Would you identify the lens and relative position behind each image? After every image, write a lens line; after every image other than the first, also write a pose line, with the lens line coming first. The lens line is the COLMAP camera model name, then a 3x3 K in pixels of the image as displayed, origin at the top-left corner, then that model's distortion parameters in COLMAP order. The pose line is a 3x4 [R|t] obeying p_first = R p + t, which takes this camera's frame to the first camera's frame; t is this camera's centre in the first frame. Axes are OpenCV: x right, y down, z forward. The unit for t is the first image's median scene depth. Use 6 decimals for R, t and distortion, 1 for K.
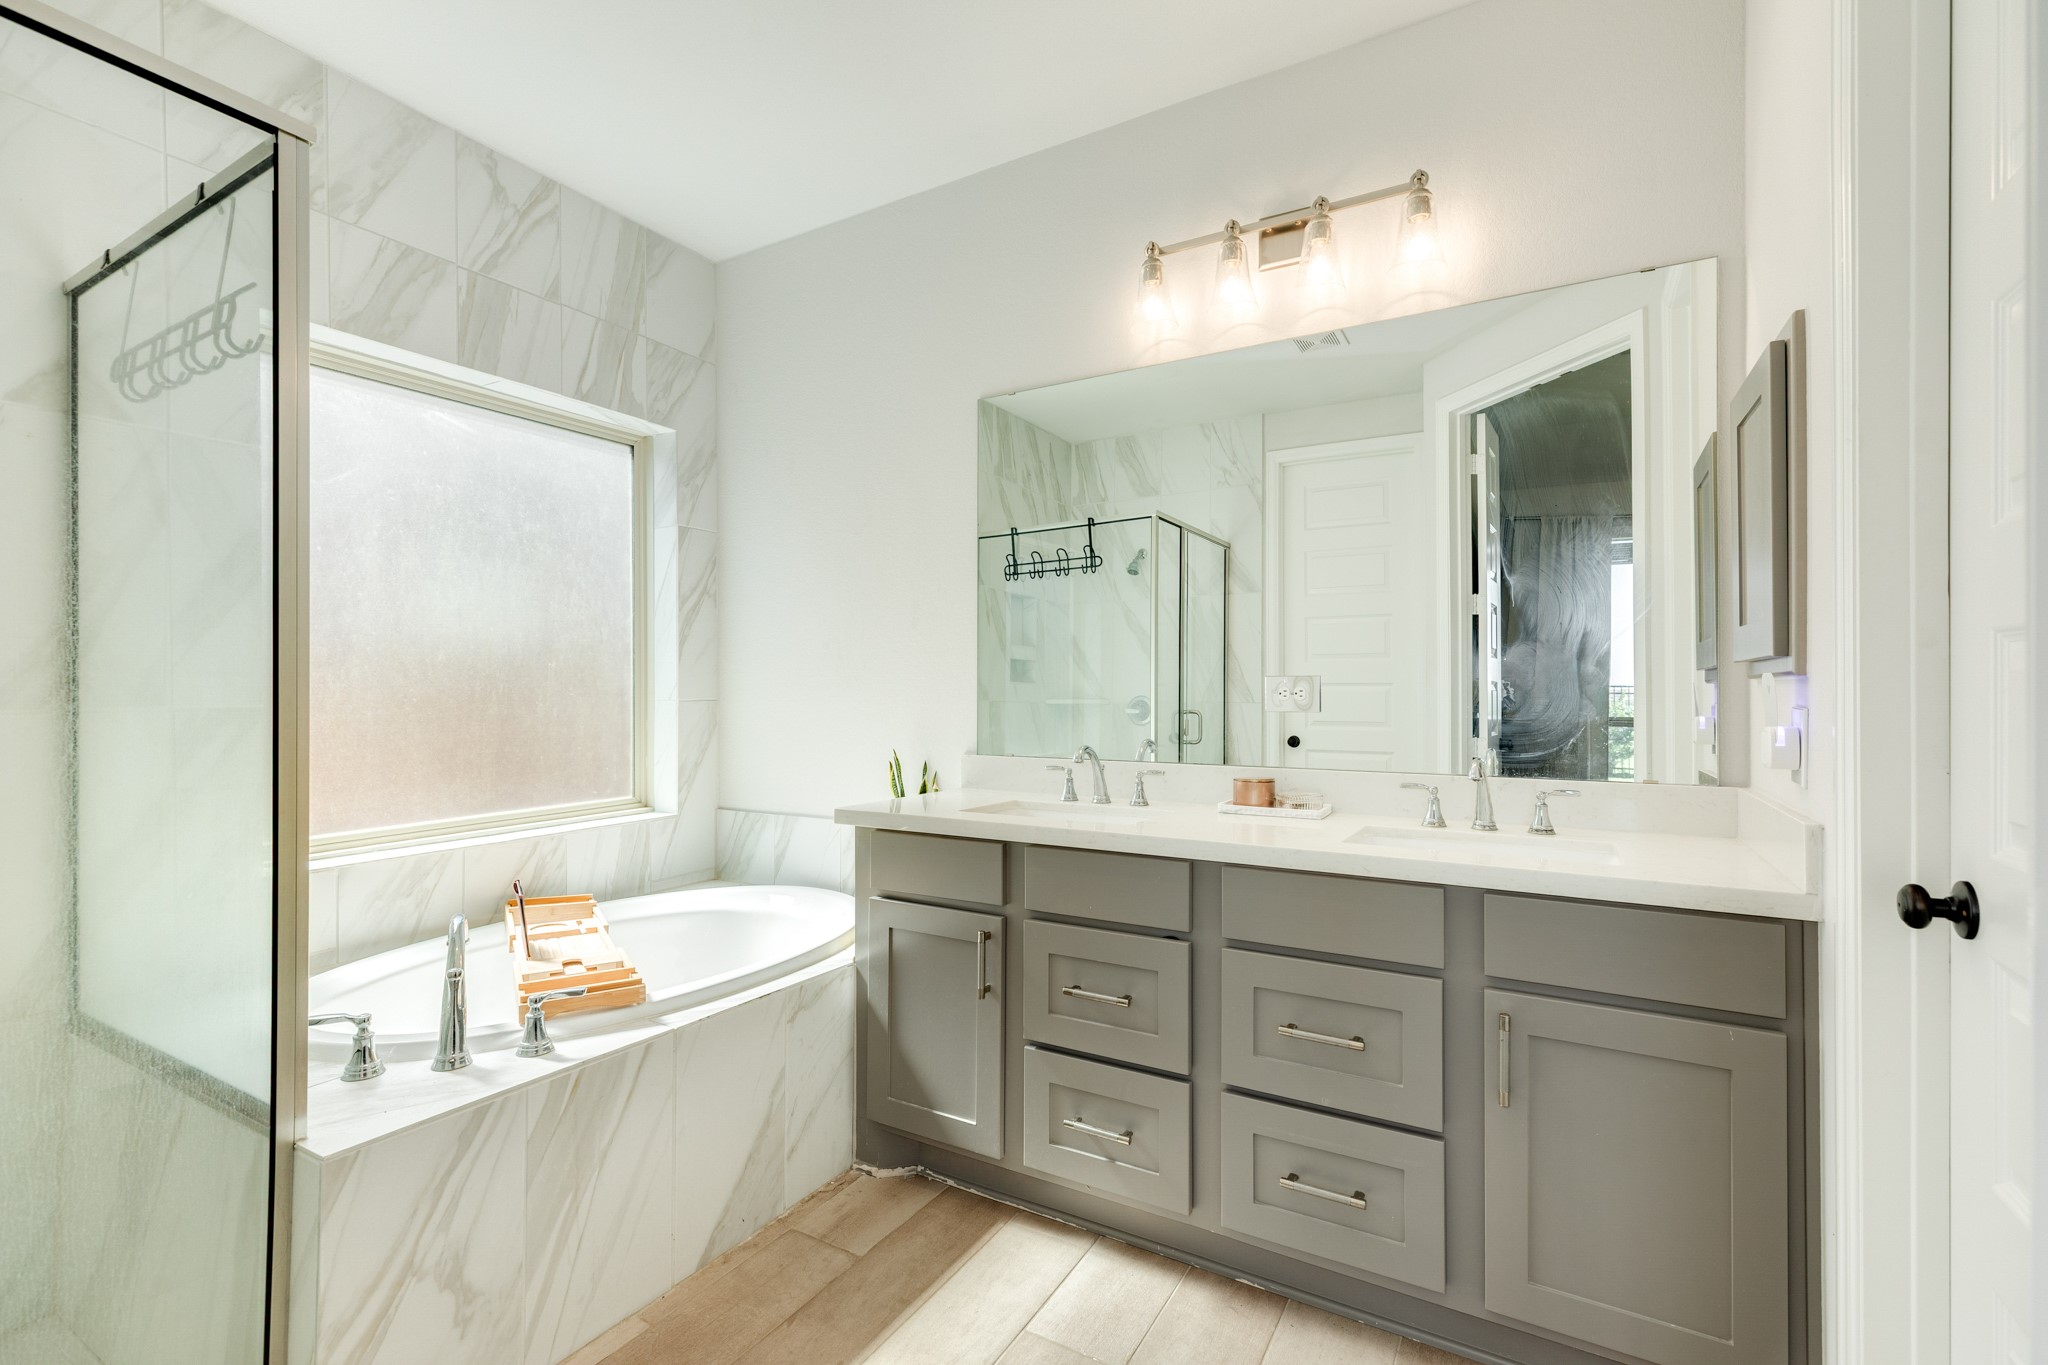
lens RADIAL K [[912.8, 0, 1022.5], [0, 912.8, 687.2], [0, 0, 1]] dist [0.005006, 0.000024]
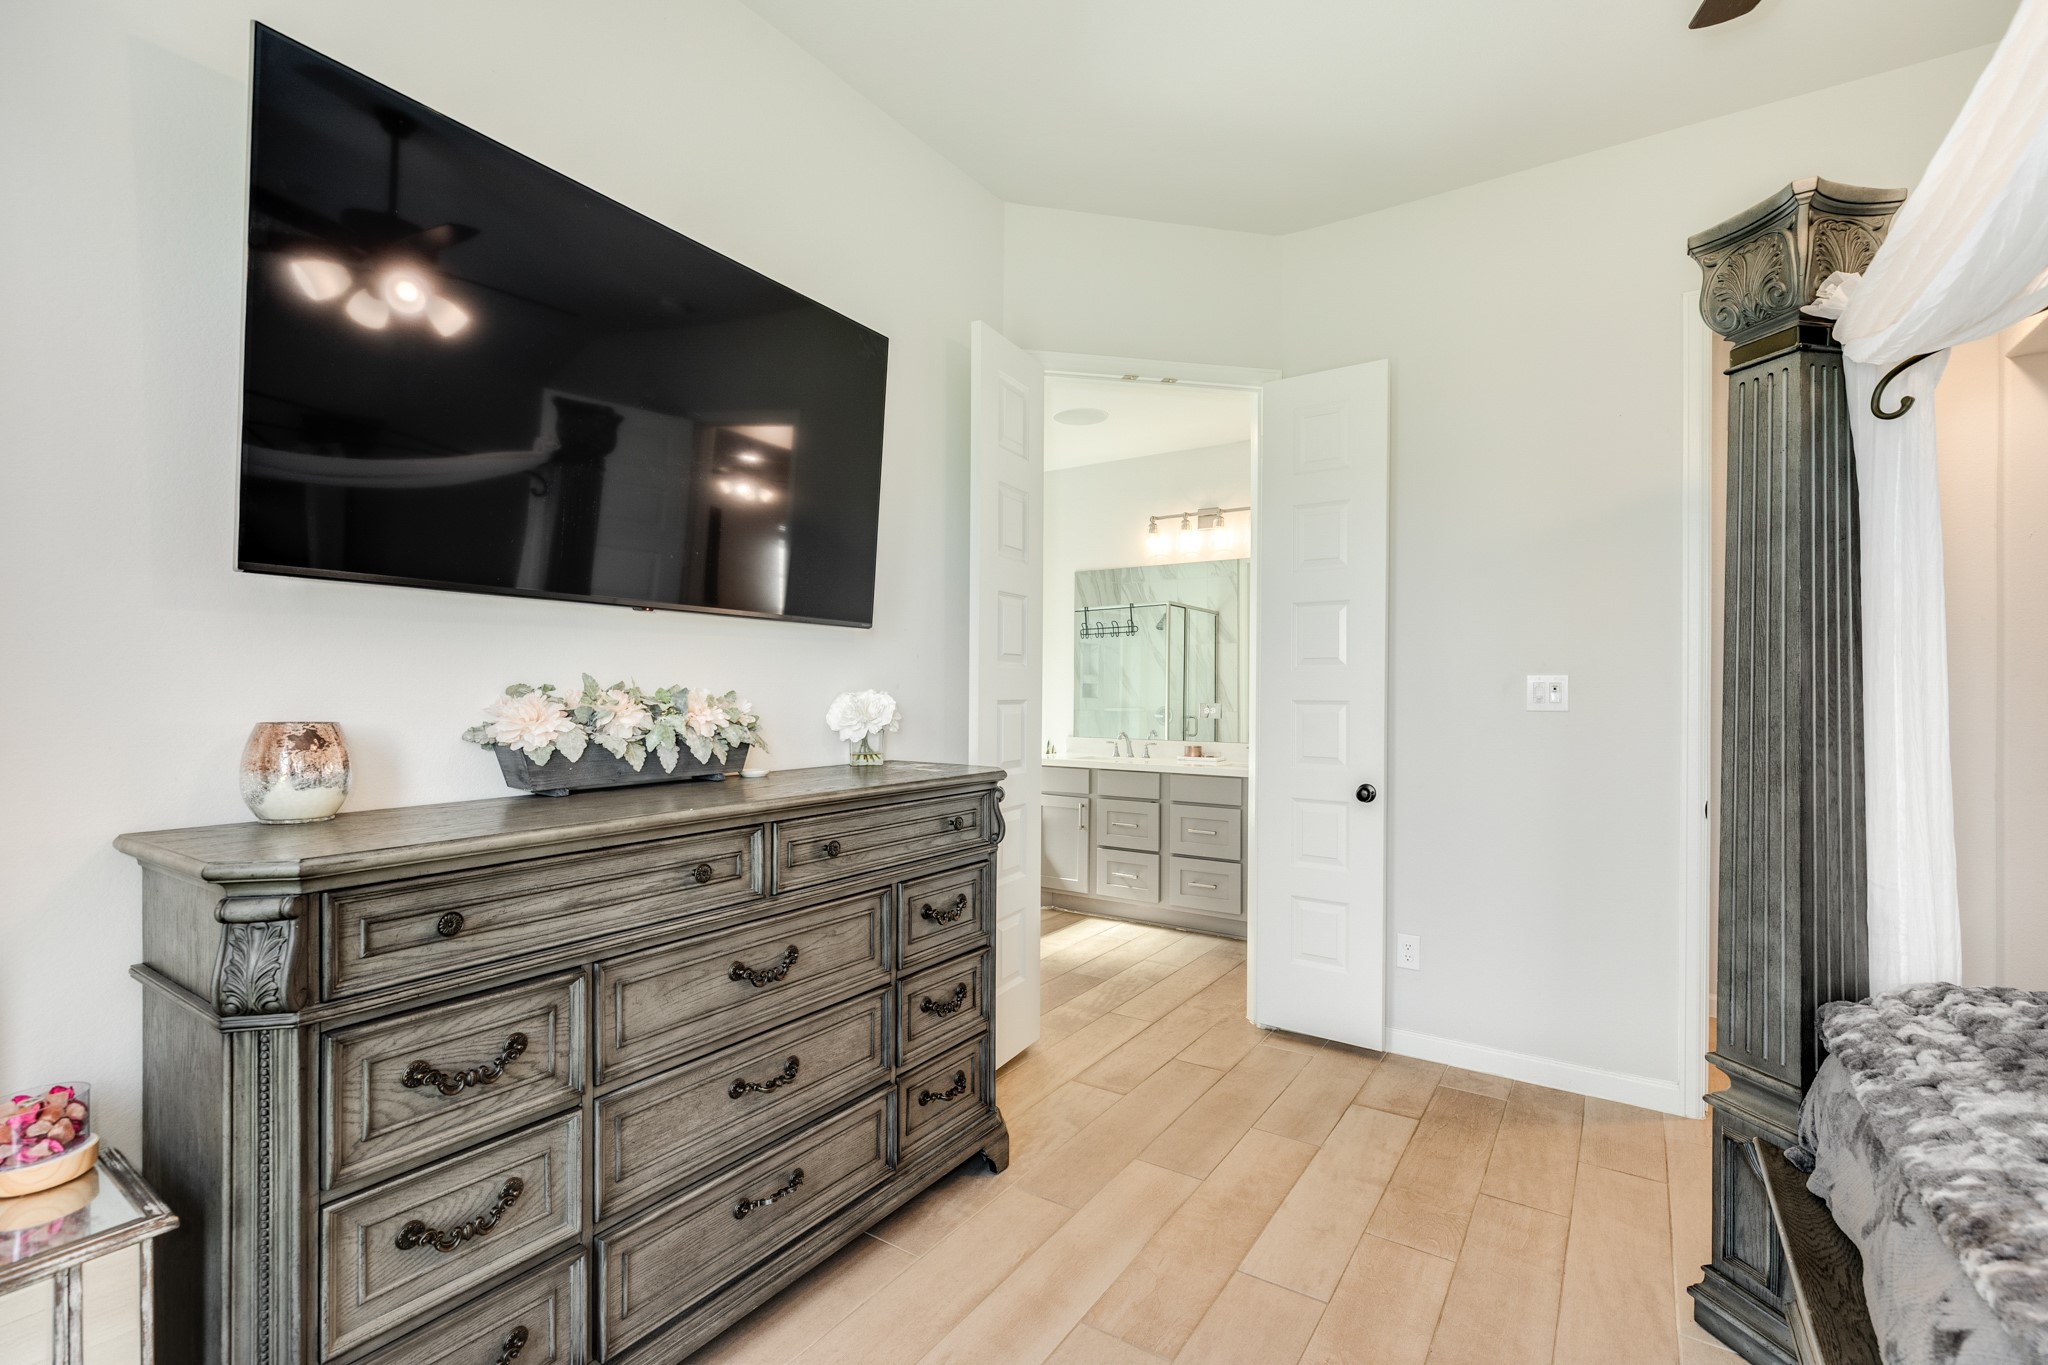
lens RADIAL K [[912.8, 0, 1022.5], [0, 912.8, 687.2], [0, 0, 1]] dist [0.005006, 0.000024]
pose [[0.998140, 0.004795, -0.060782, -0.044956], [-0.004914, 0.999986, -0.001807, -0.043588], [0.060773, 0.002102, 0.998149, -1.312344]]
